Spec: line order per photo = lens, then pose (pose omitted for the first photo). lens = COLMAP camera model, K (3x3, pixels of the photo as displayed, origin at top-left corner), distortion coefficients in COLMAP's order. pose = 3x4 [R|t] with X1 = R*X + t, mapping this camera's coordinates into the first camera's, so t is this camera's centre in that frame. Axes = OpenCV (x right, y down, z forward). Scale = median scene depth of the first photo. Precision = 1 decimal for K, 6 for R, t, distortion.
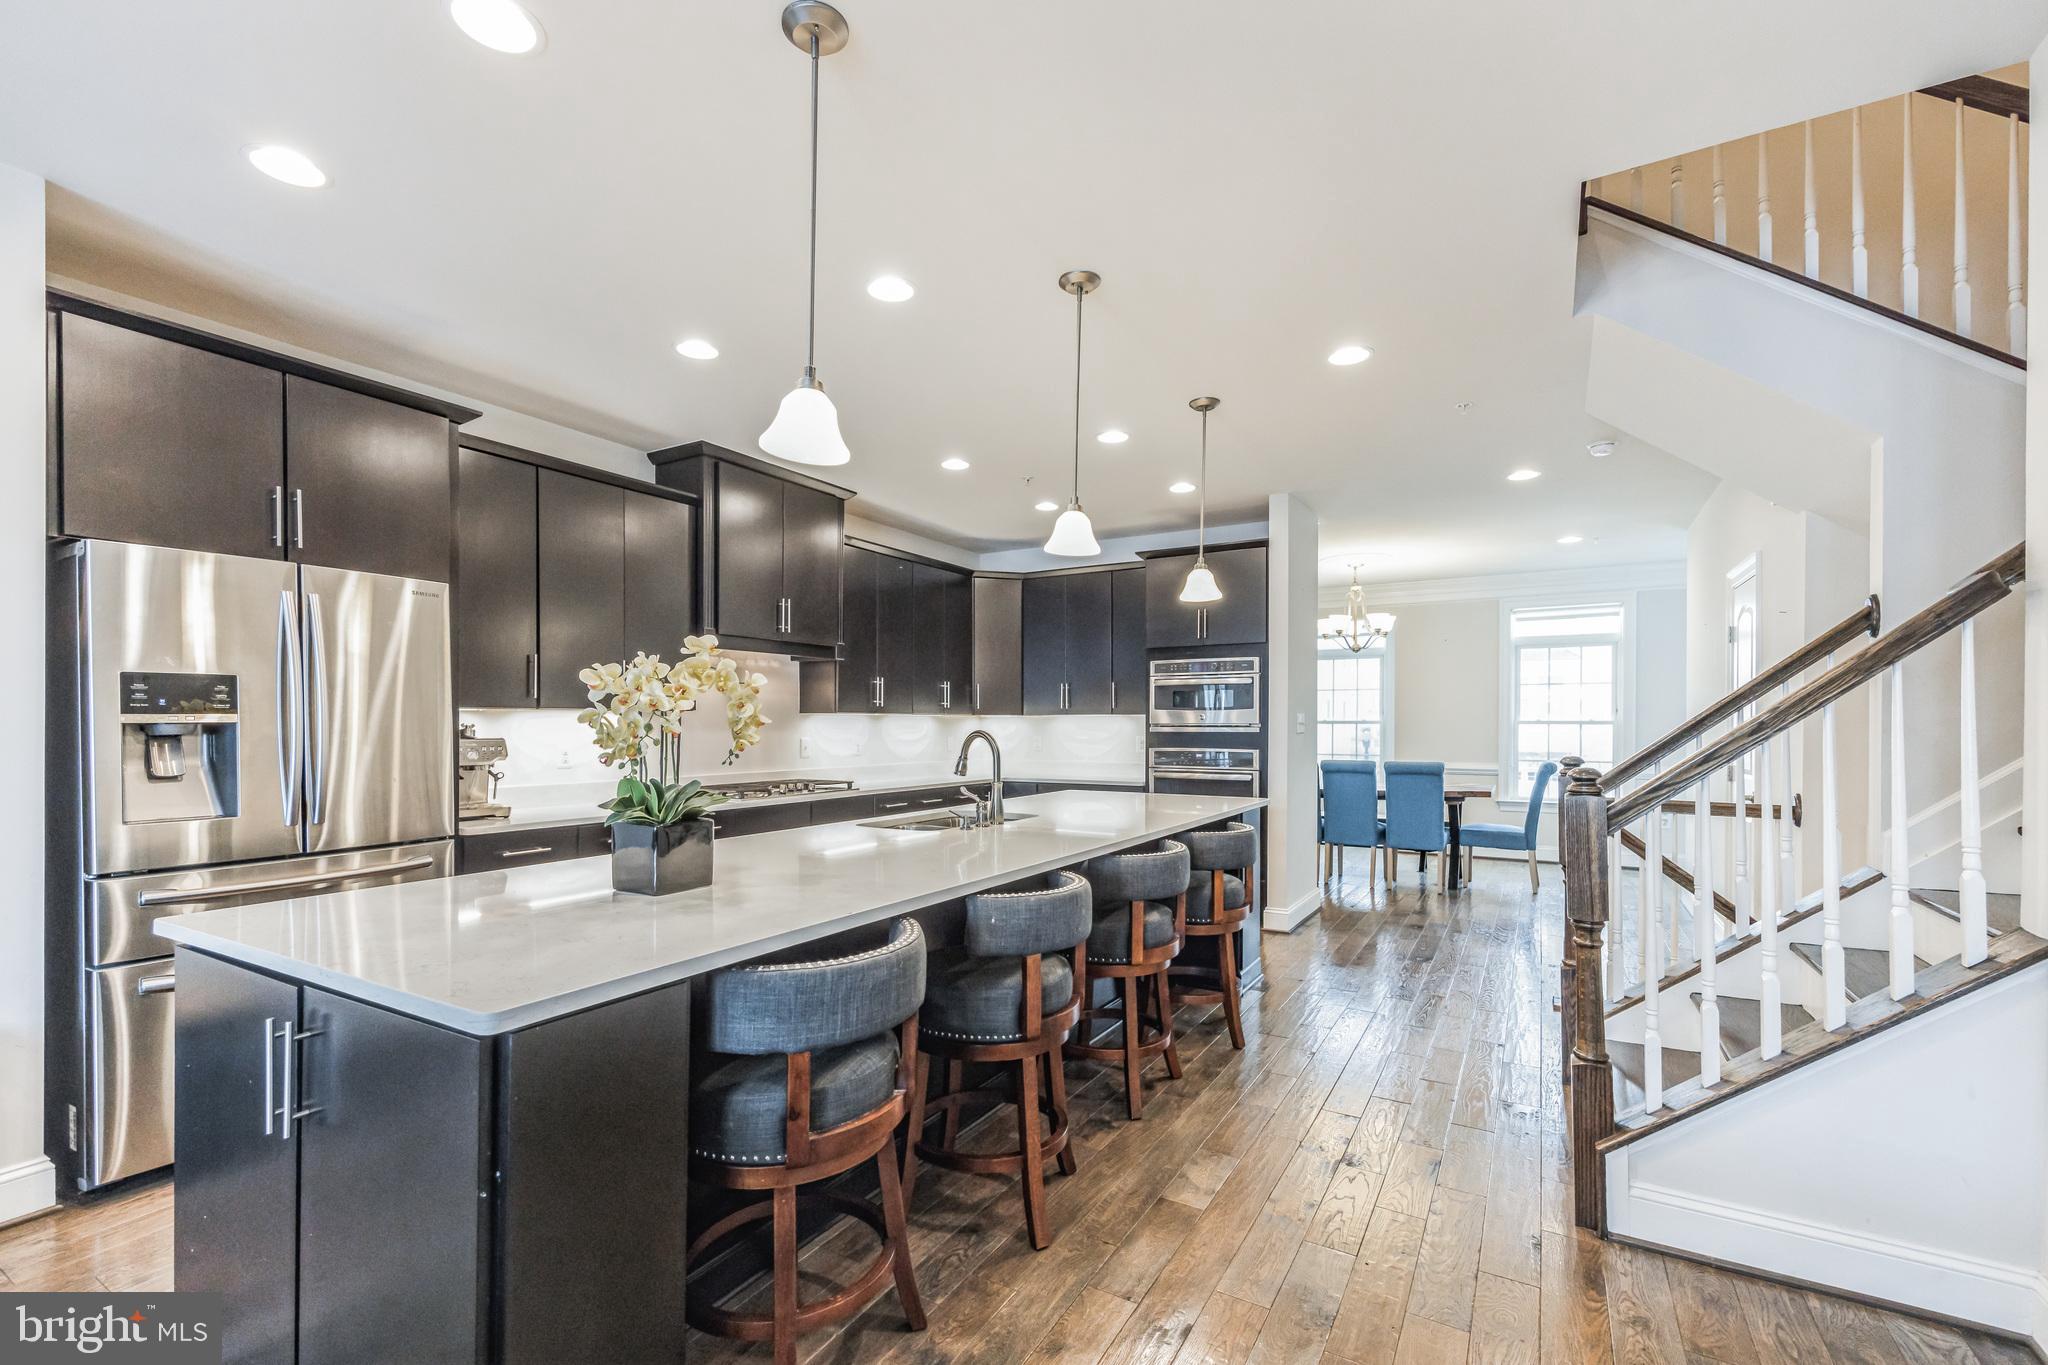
lens RADIAL K [[868.9, 0, 1024.1], [0, 868.9, 734.5], [0, 0, 1]] dist [0.000243, -0.007023]
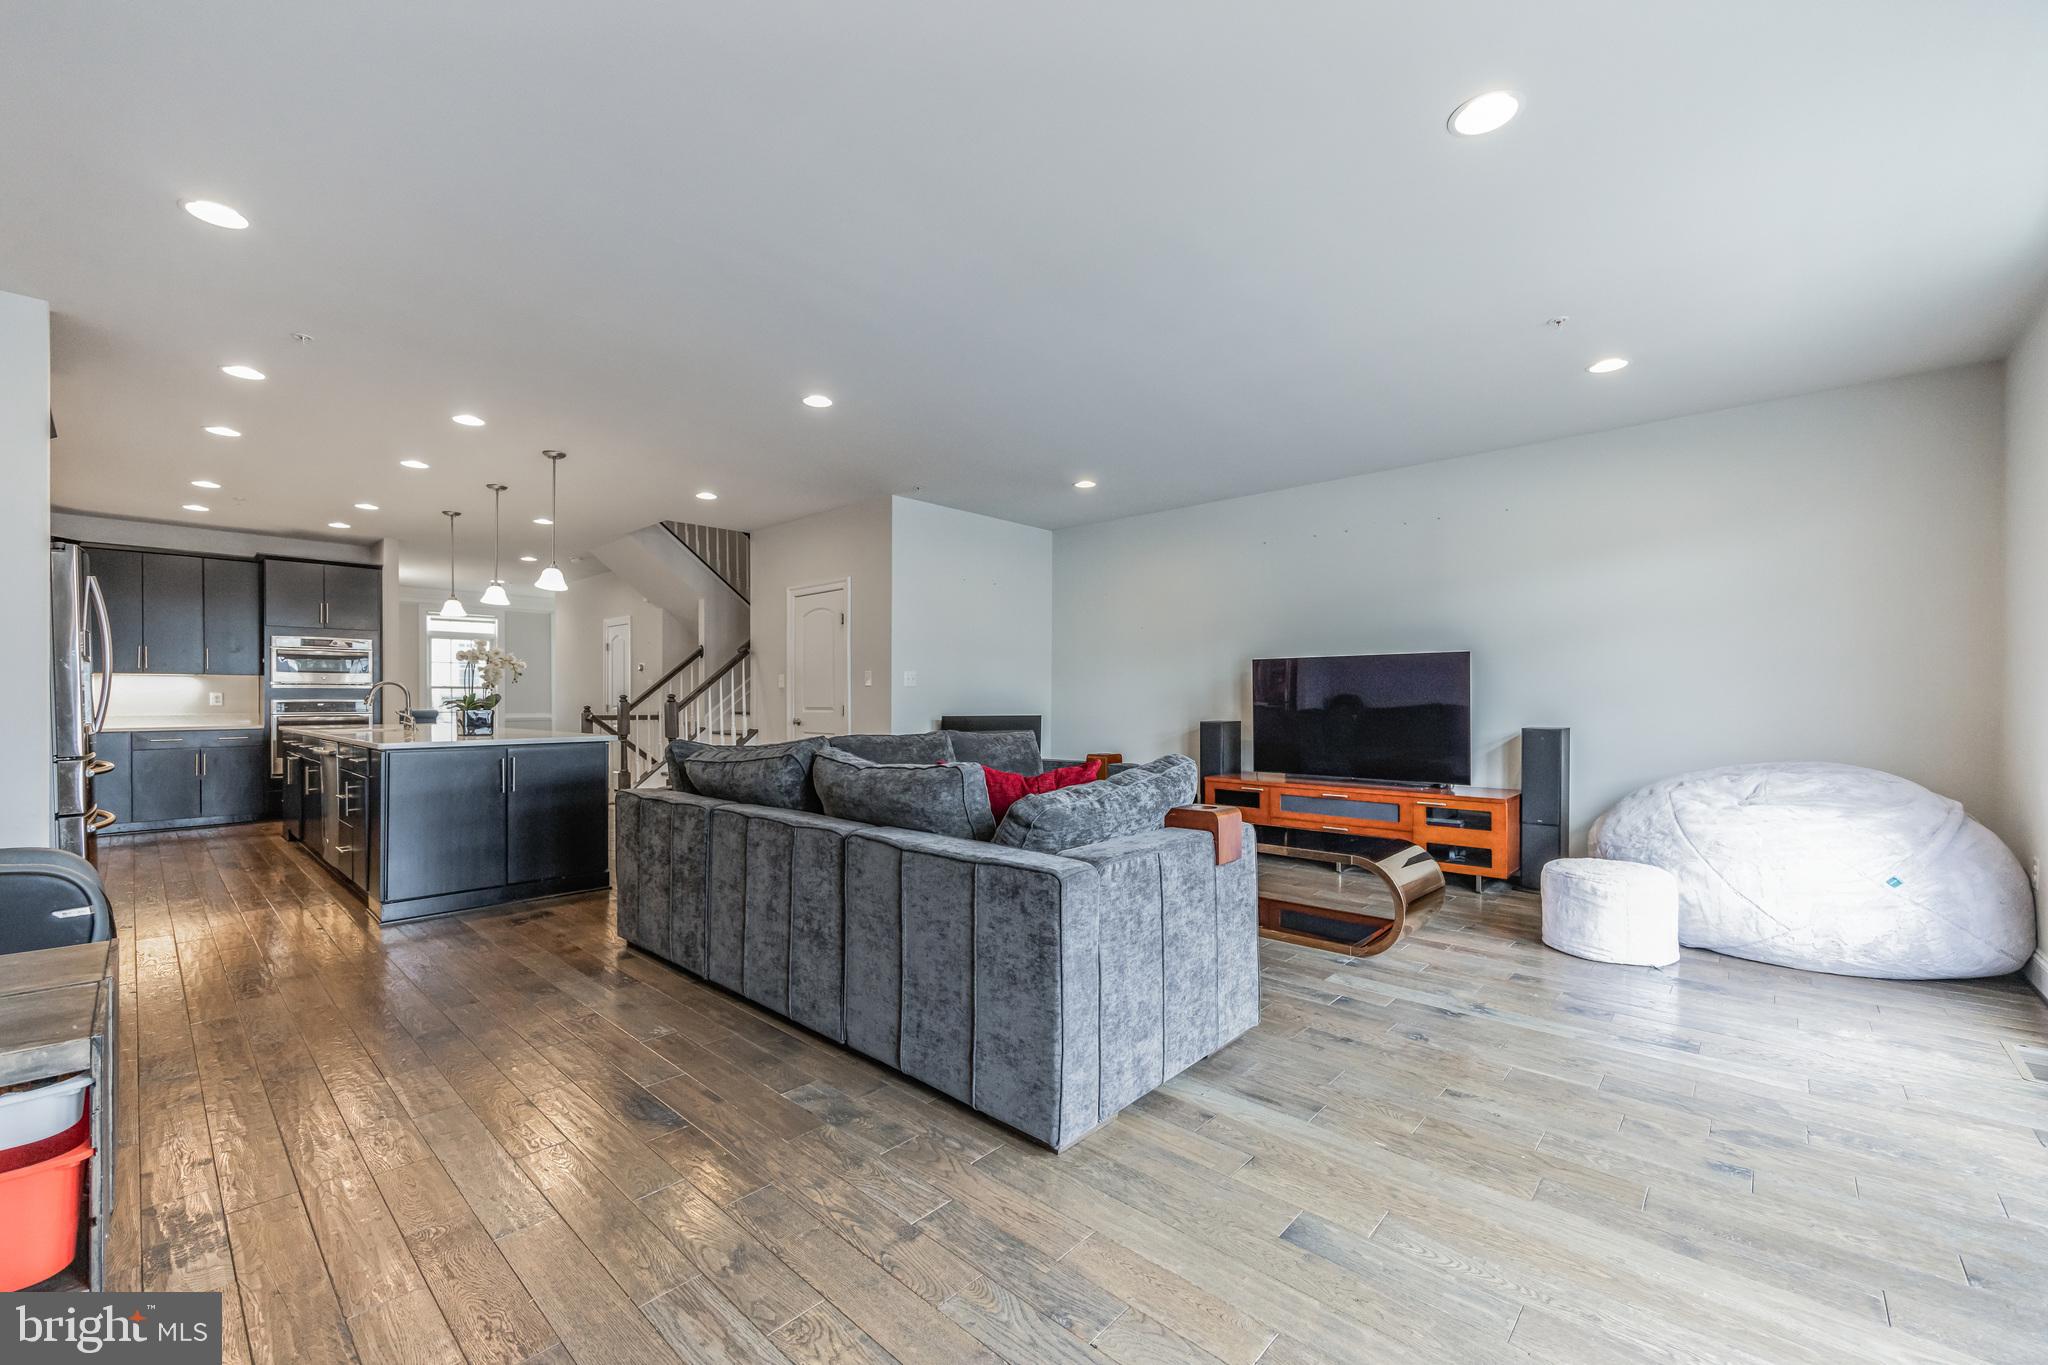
lens RADIAL K [[836.2, 0, 1021.2], [0, 836.2, 701.6], [0, 0, 1]] dist [-0.000904, -0.000016]
pose [[0.205334, 0.000846, 0.978692, -1.065065], [0.011350, 0.999930, -0.003246, 0.044051], [-0.978626, 0.011775, 0.205310, -0.475039]]
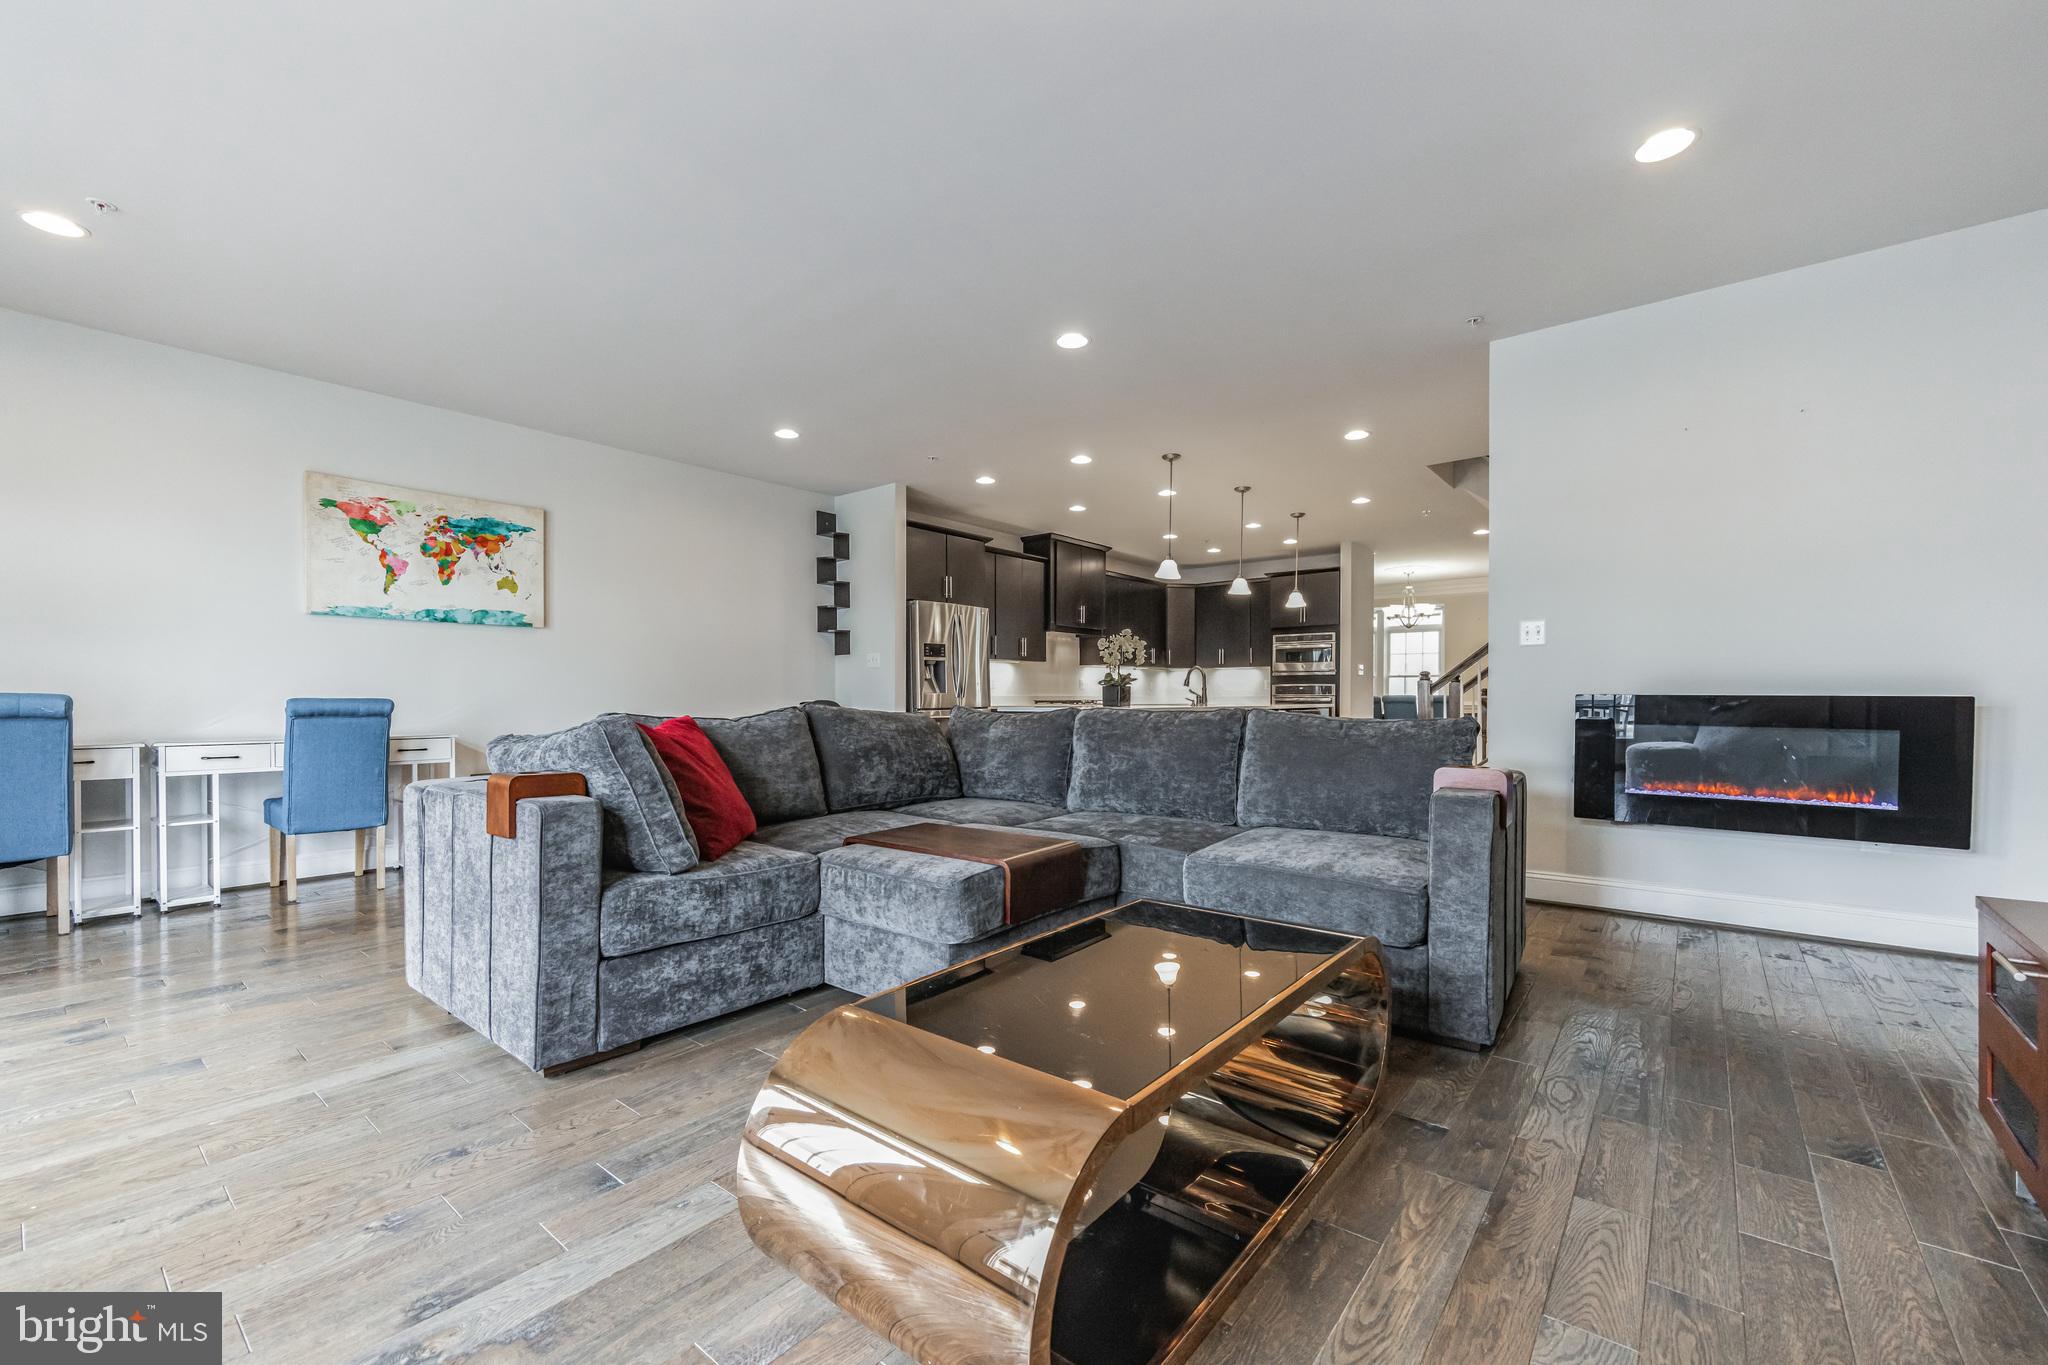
lens RADIAL K [[836.2, 0, 1021.2], [0, 836.2, 701.6], [0, 0, 1]] dist [-0.000904, -0.000016]
pose [[0.988238, -0.000784, -0.152923, -0.122539], [-0.000365, 0.999972, -0.007485, 0.077063], [0.152924, 0.007453, 0.988210, -0.920691]]
